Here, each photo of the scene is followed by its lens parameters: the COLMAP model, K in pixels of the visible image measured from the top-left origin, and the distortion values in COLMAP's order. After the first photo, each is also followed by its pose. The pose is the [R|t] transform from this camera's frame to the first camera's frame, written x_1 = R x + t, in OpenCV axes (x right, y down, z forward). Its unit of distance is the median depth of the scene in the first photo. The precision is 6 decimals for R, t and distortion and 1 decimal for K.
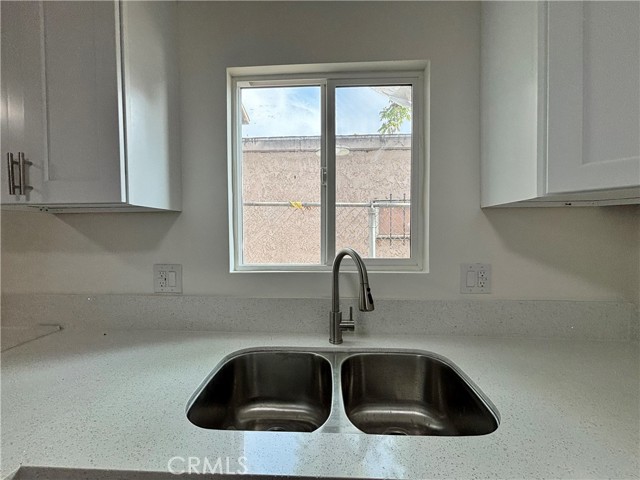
lens RADIAL K [[259.0, 0, 320.6], [0, 259.0, 236.3], [0, 0, 1]] dist [0.000642, -0.001580]
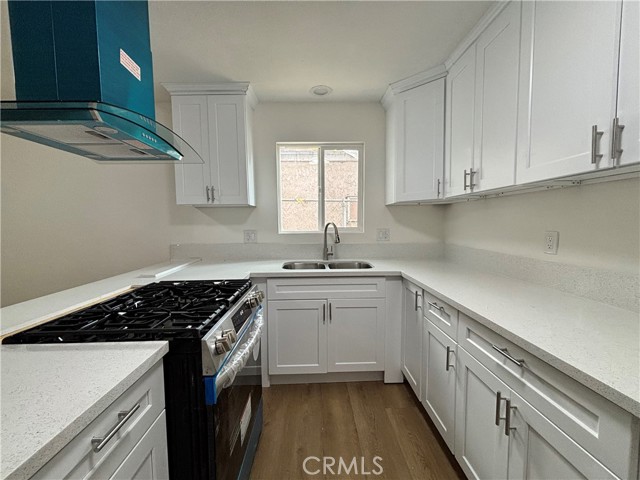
lens RADIAL K [[259.0, 0, 321.6], [0, 259.0, 239.1], [0, 0, 1]] dist [0.000642, -0.001580]
pose [[0.996870, -0.008710, 0.078571, -0.161489], [0.004242, 0.998373, 0.056856, 0.063986], [-0.078938, -0.056345, 0.995286, -1.343501]]
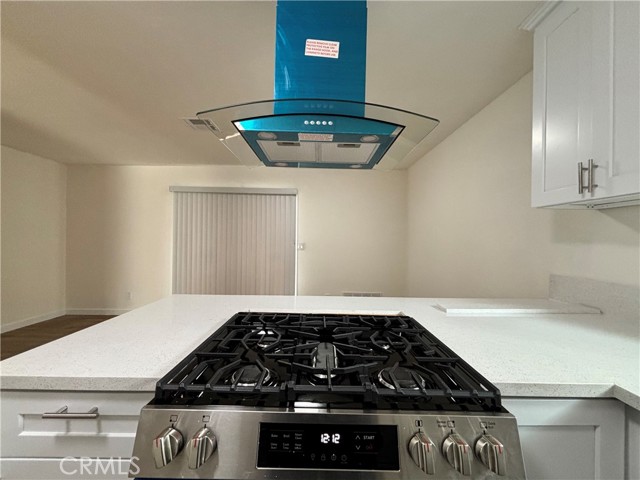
lens RADIAL K [[259.0, 0, 321.6], [0, 259.0, 238.6], [0, 0, 1]] dist [0.000642, -0.001580]
pose [[0.051774, 0.000444, -0.998659, 0.046781], [-0.028695, 0.999588, -0.001043, 0.080051], [0.998246, 0.028710, 0.051765, -0.287656]]
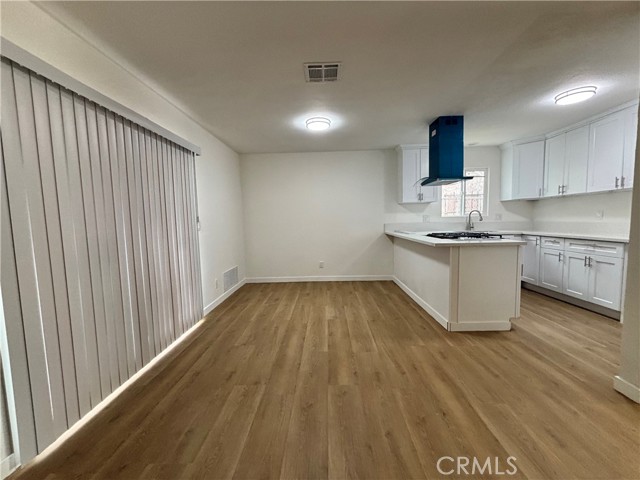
lens RADIAL K [[259.0, 0, 319.8], [0, 259.0, 239.0], [0, 0, 1]] dist [0.000642, -0.001580]
pose [[0.999765, -0.016507, 0.014040, -2.522363], [0.015563, 0.997768, 0.064935, 0.200520], [-0.015080, -0.064702, 0.997791, -3.389514]]
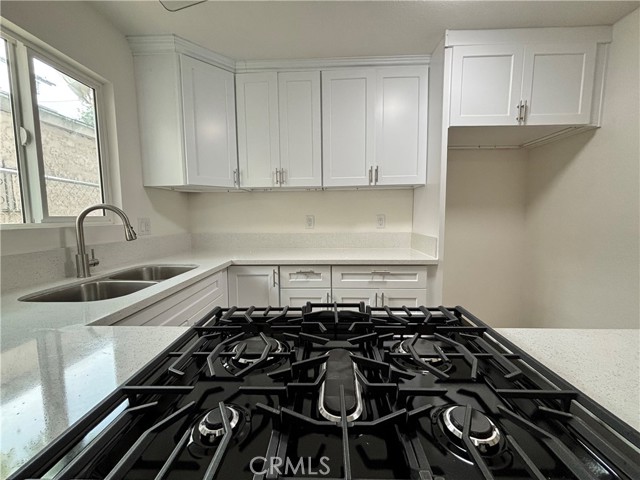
lens RADIAL K [[259.0, 0, 319.8], [0, 259.0, 239.2], [0, 0, 1]] dist [0.000642, -0.001580]
pose [[-0.011735, -0.088202, 0.996033, -1.173266], [0.018745, 0.995908, 0.088412, 0.114690], [-0.999755, 0.019708, -0.010034, -0.178178]]
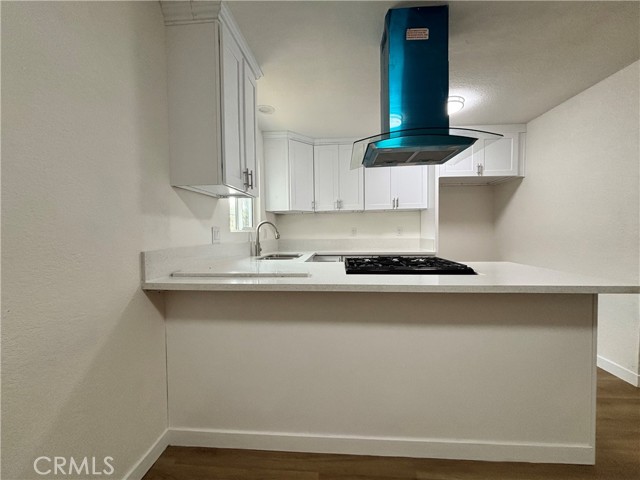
lens RADIAL K [[259.0, 0, 318.6], [0, 259.0, 240.9], [0, 0, 1]] dist [0.000642, -0.001580]
pose [[0.036452, -0.027977, 0.998944, -2.473724], [0.021693, 0.999395, 0.027198, 0.177659], [-0.999100, 0.020679, 0.037037, 0.237989]]
